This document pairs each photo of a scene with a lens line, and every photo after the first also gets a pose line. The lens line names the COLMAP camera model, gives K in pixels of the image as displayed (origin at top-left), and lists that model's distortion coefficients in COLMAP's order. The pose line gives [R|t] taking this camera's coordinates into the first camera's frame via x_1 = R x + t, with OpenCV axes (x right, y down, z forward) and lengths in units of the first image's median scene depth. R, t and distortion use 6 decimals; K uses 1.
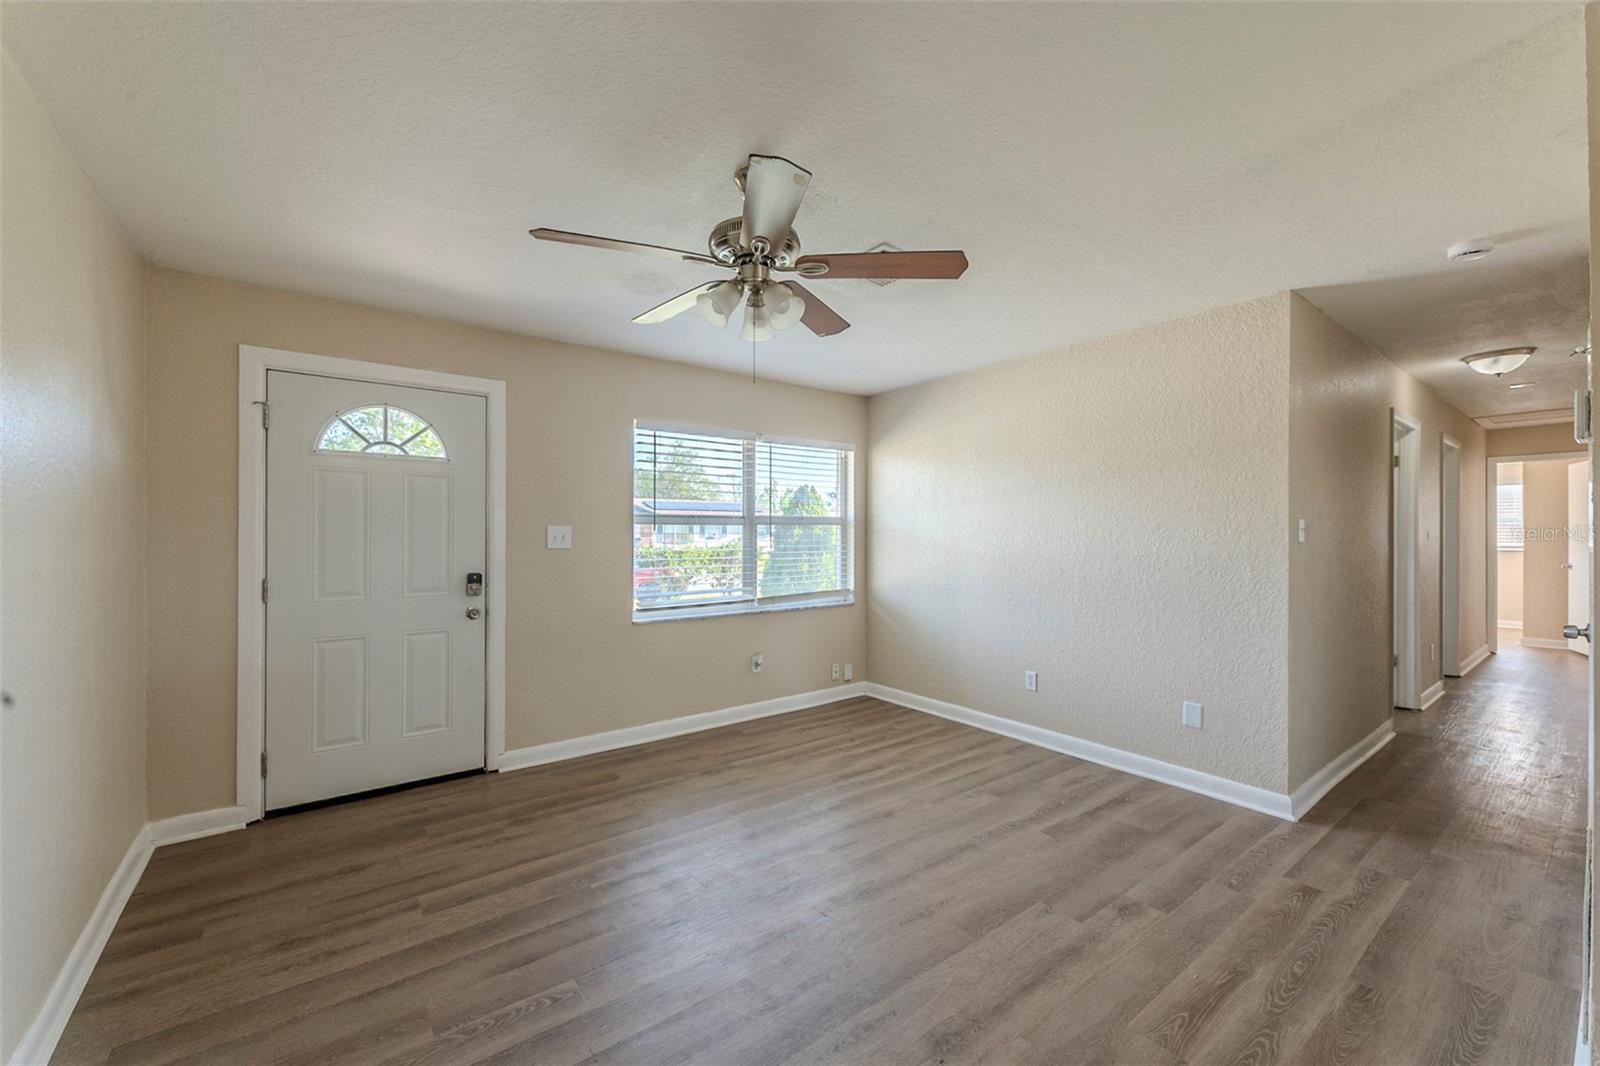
lens RADIAL K [[631.6, 0, 796.6], [0, 631.6, 529.7], [0, 0, 1]] dist [0.010933, -0.006704]
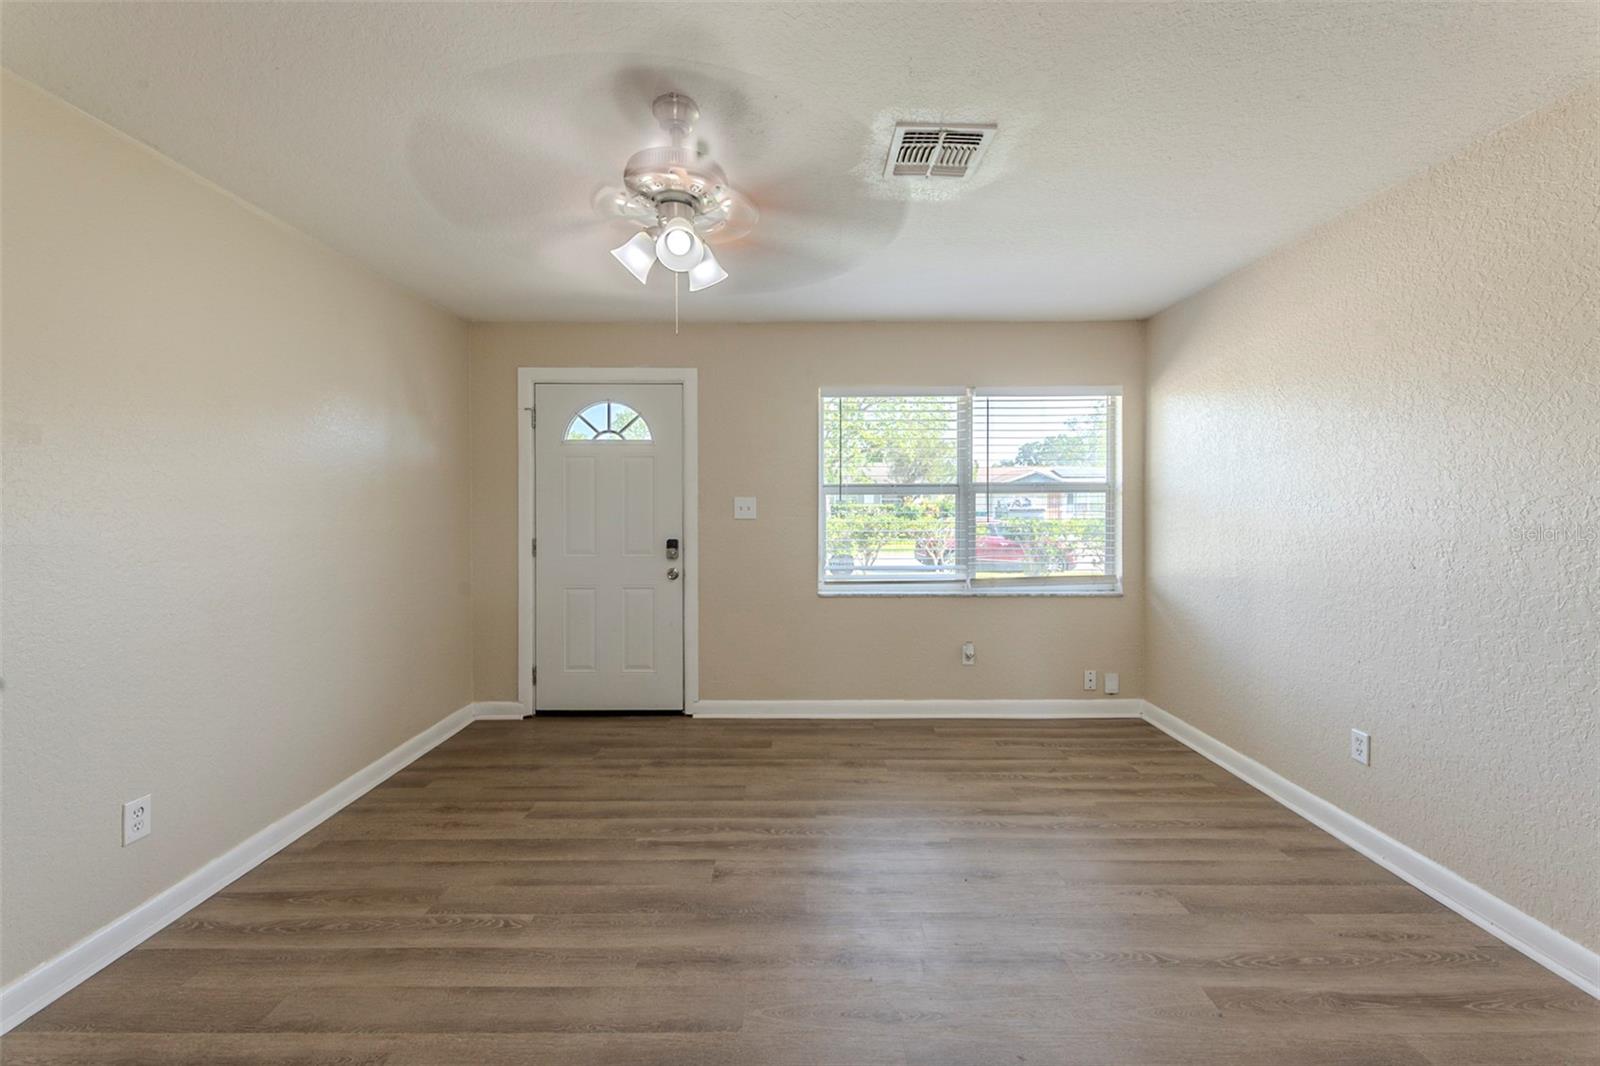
lens RADIAL K [[635.3, 0, 799.1], [0, 635.3, 506.3], [0, 0, 1]] dist [0.011251, -0.006491]
pose [[0.793134, -0.001327, -0.609046, 0.365511], [0.007326, 0.999946, 0.007362, 0.002021], [0.609003, -0.010301, 0.793101, 0.224518]]
